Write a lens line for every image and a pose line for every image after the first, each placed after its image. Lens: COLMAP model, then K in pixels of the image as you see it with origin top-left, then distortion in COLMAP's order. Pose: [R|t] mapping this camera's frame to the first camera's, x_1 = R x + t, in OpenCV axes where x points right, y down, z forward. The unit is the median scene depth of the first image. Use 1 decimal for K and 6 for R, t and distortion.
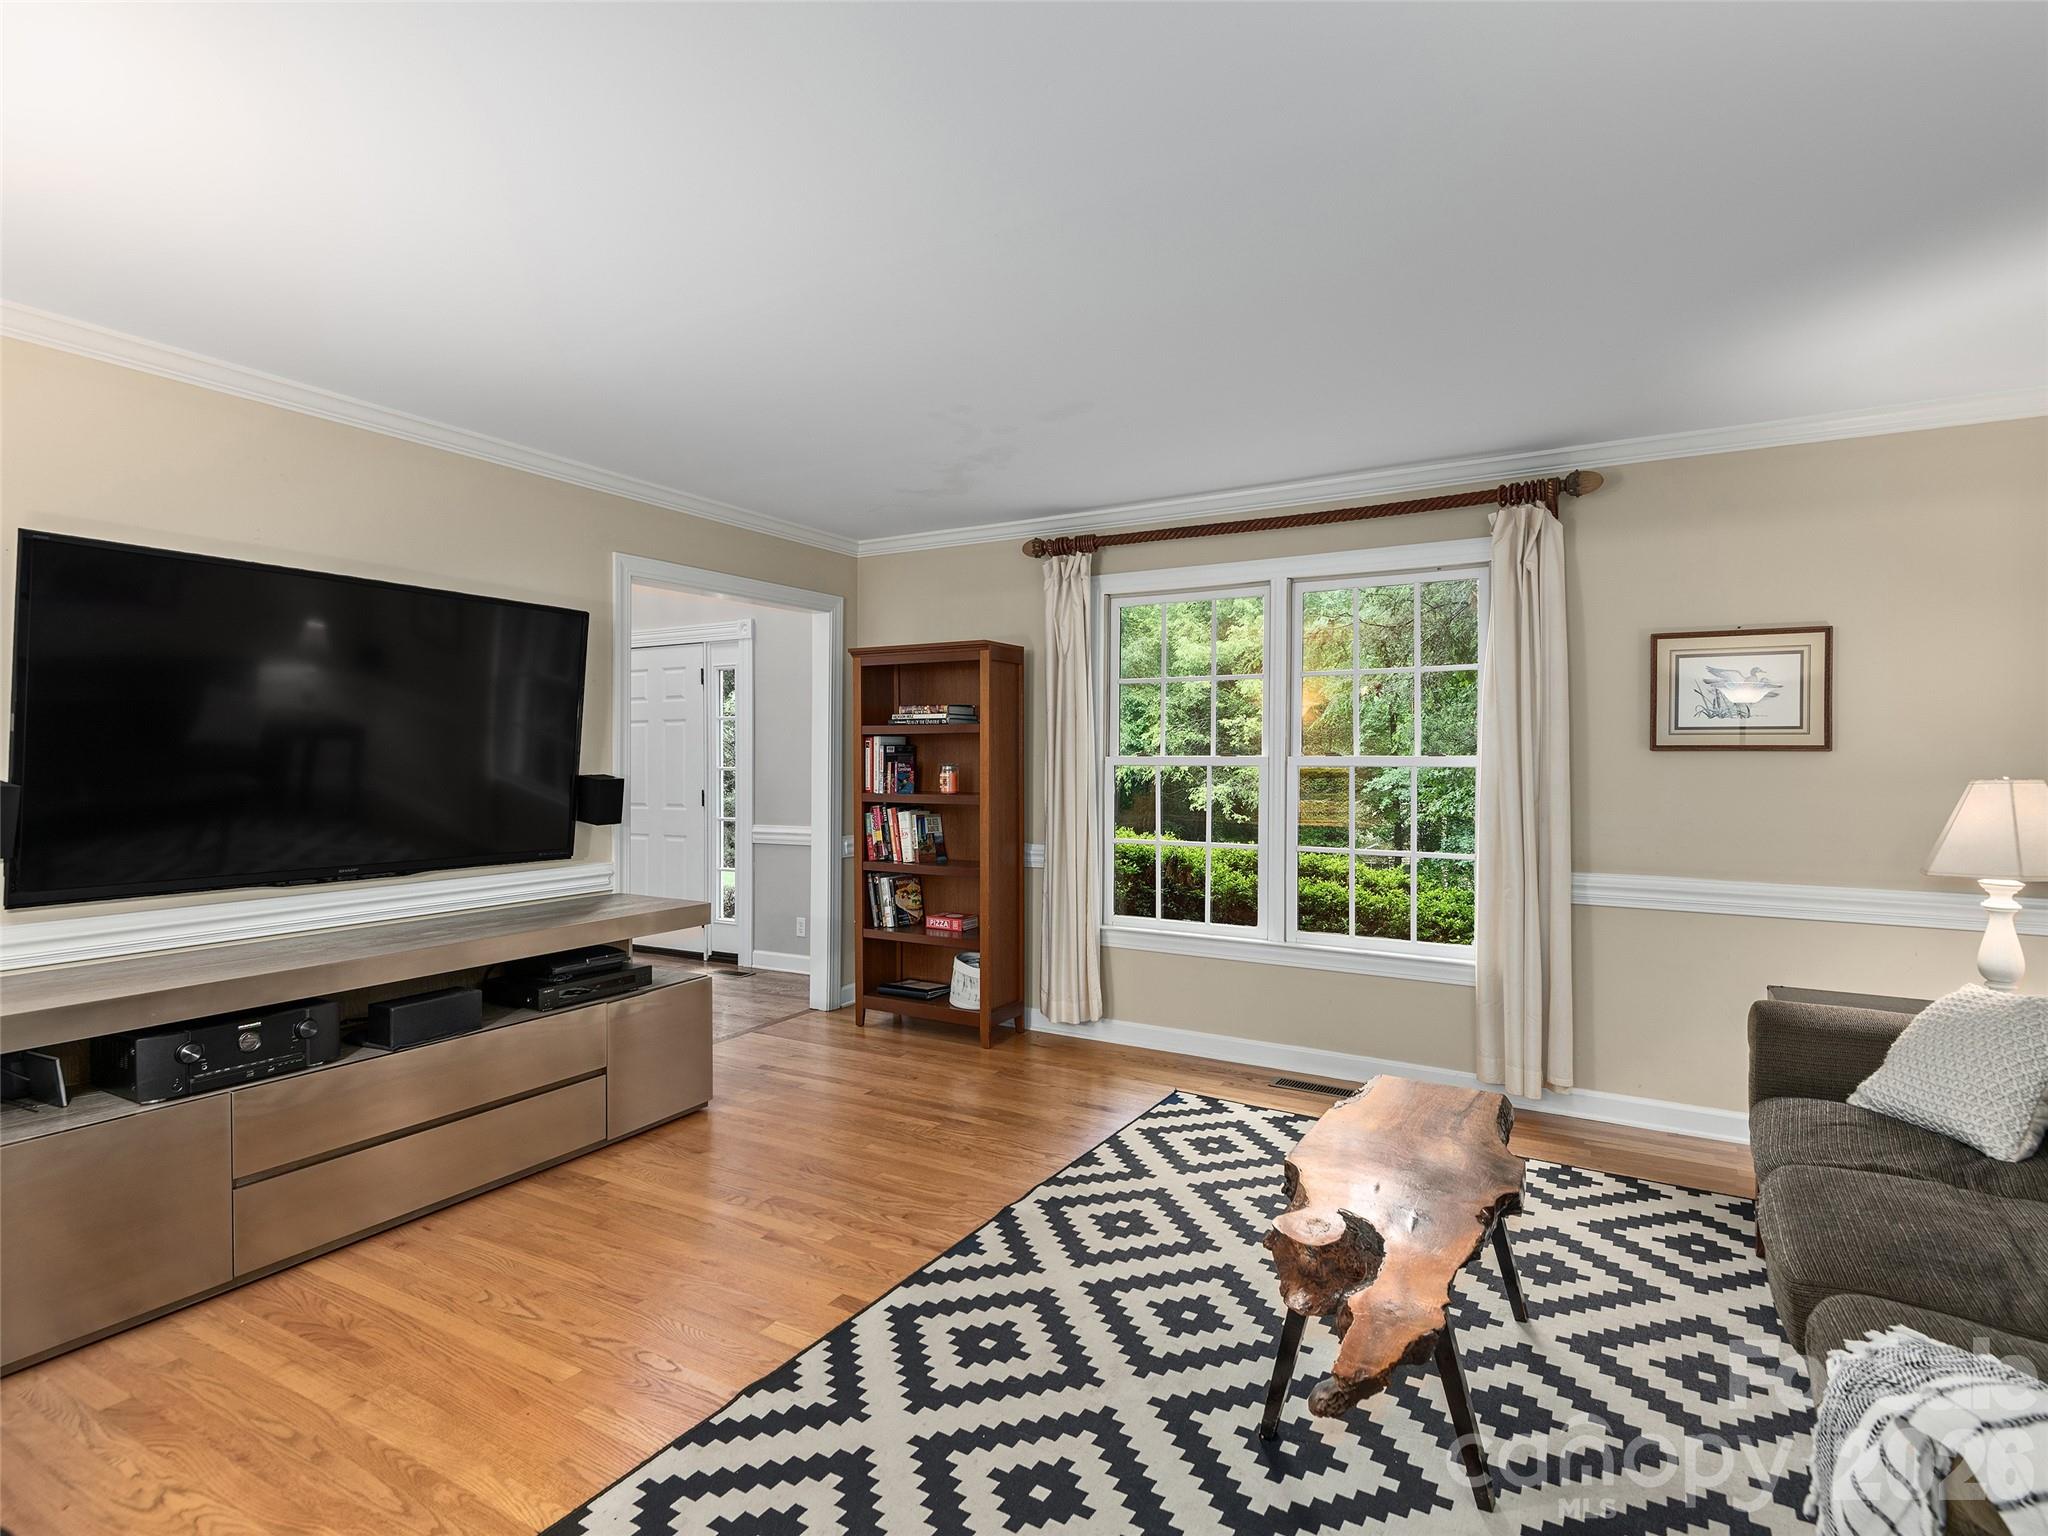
lens RADIAL K [[1042.2, 0, 1029.5], [0, 1042.2, 755.6], [0, 0, 1]] dist [0.010870, -0.009017]
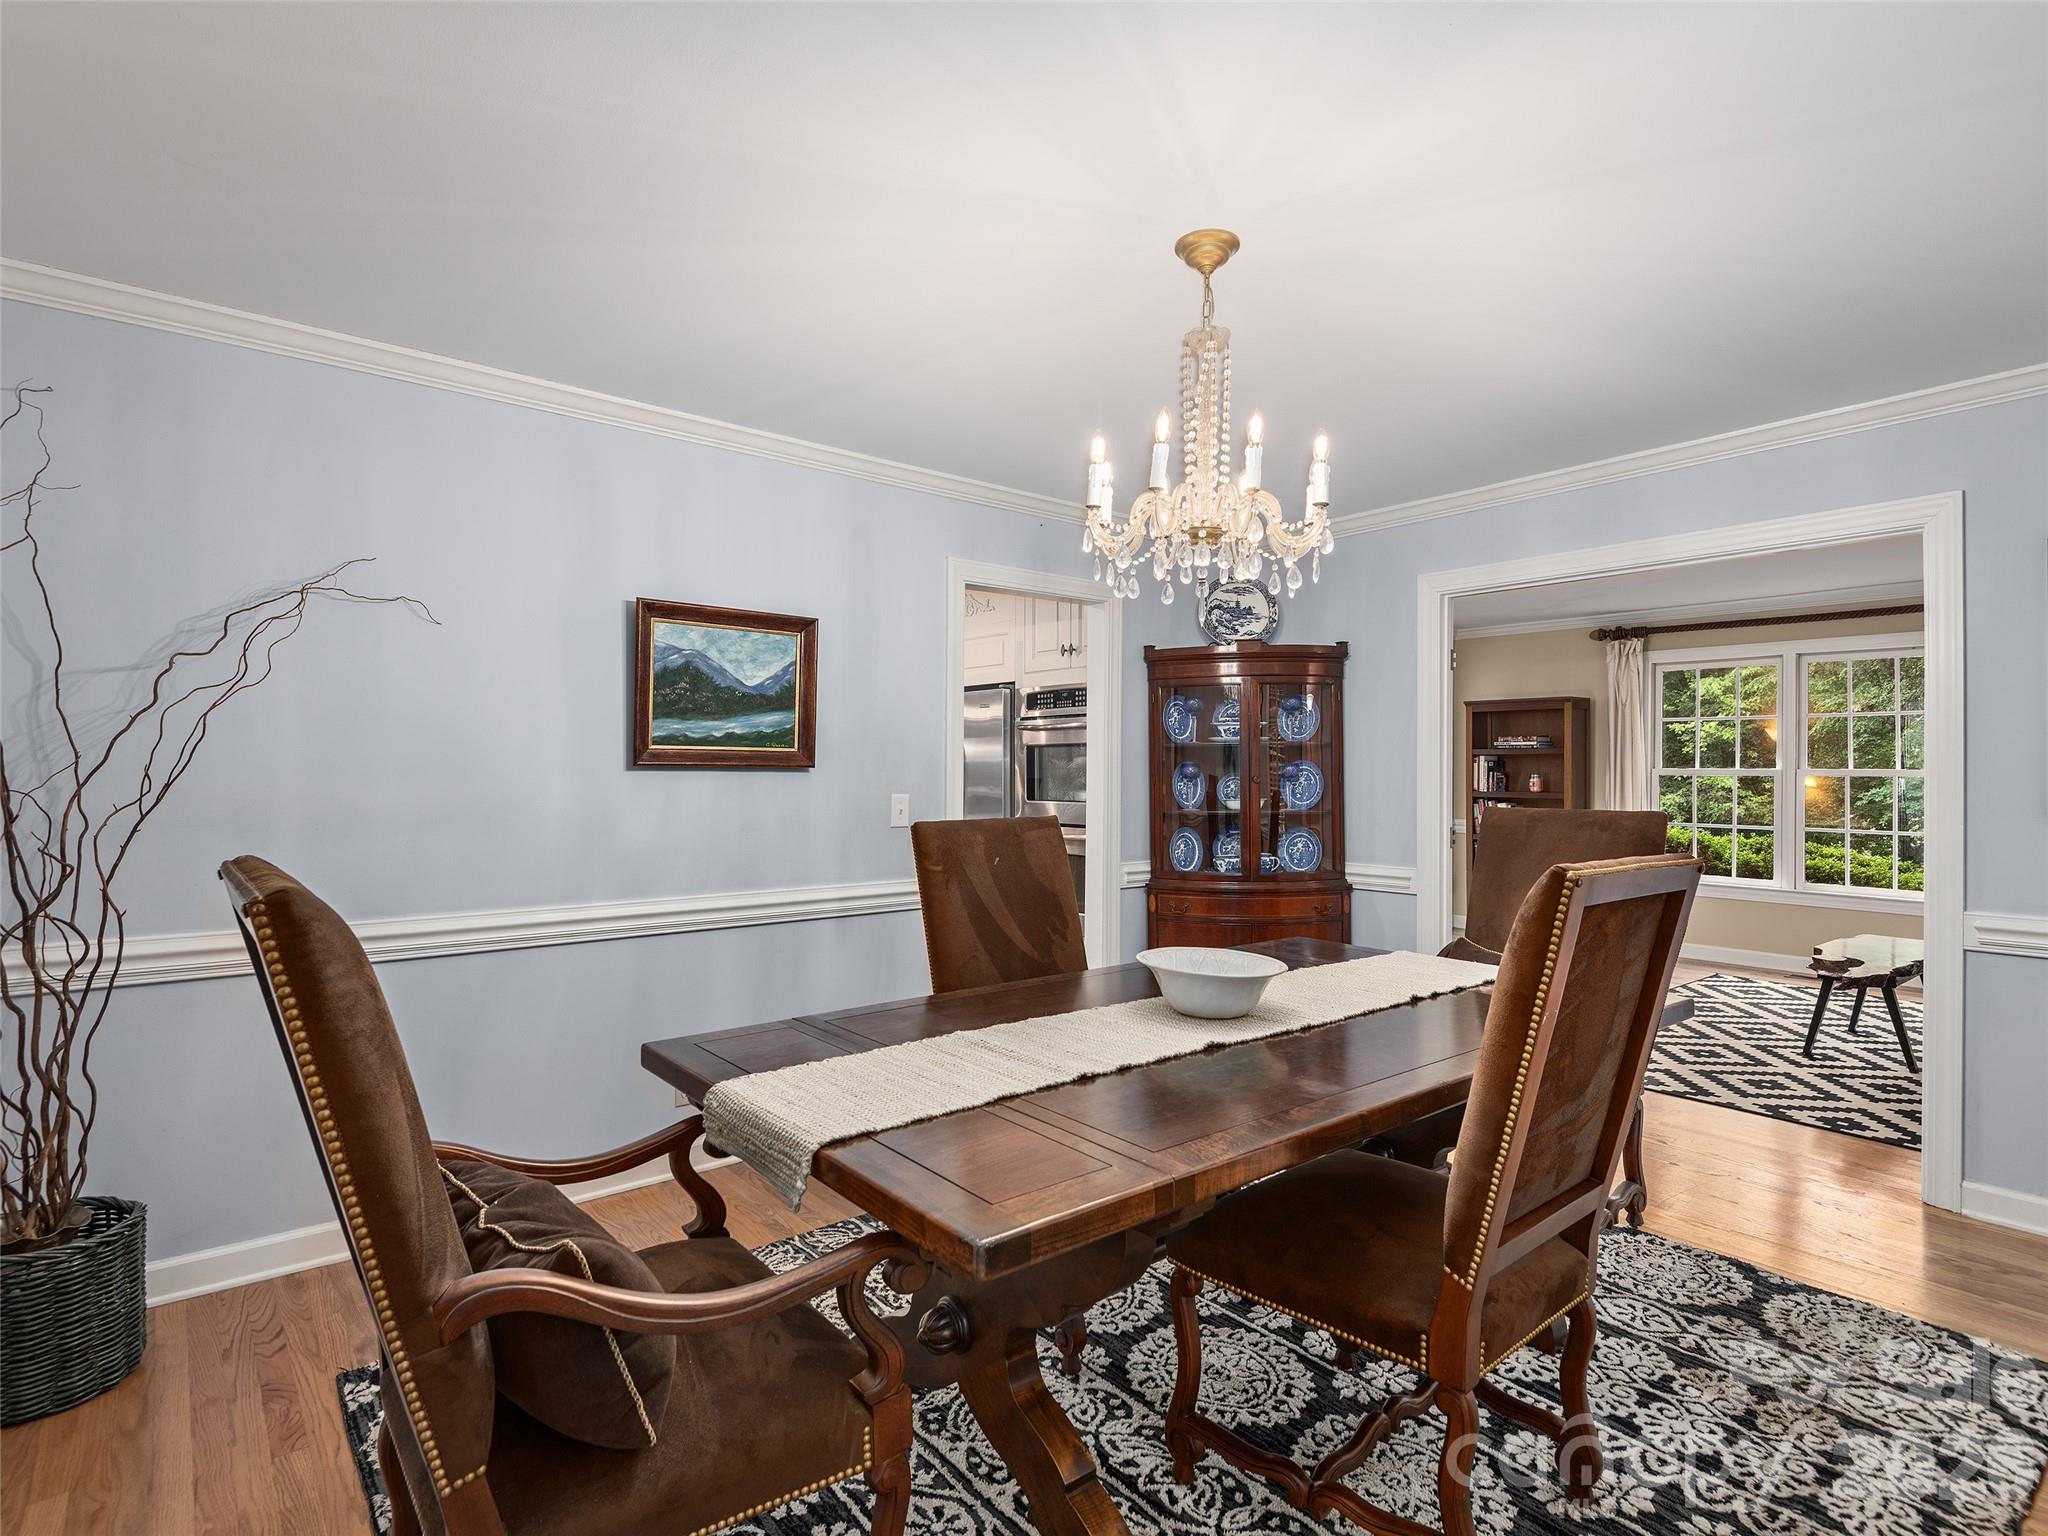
lens RADIAL K [[1042.2, 0, 1020.9], [0, 1042.2, 767.1], [0, 0, 1]] dist [0.010870, -0.009017]
pose [[0.933665, 0.000554, -0.358148, -0.235449], [0.000107, 0.999998, 0.001825, -0.003975], [0.358148, -0.001743, 0.933663, -0.747933]]
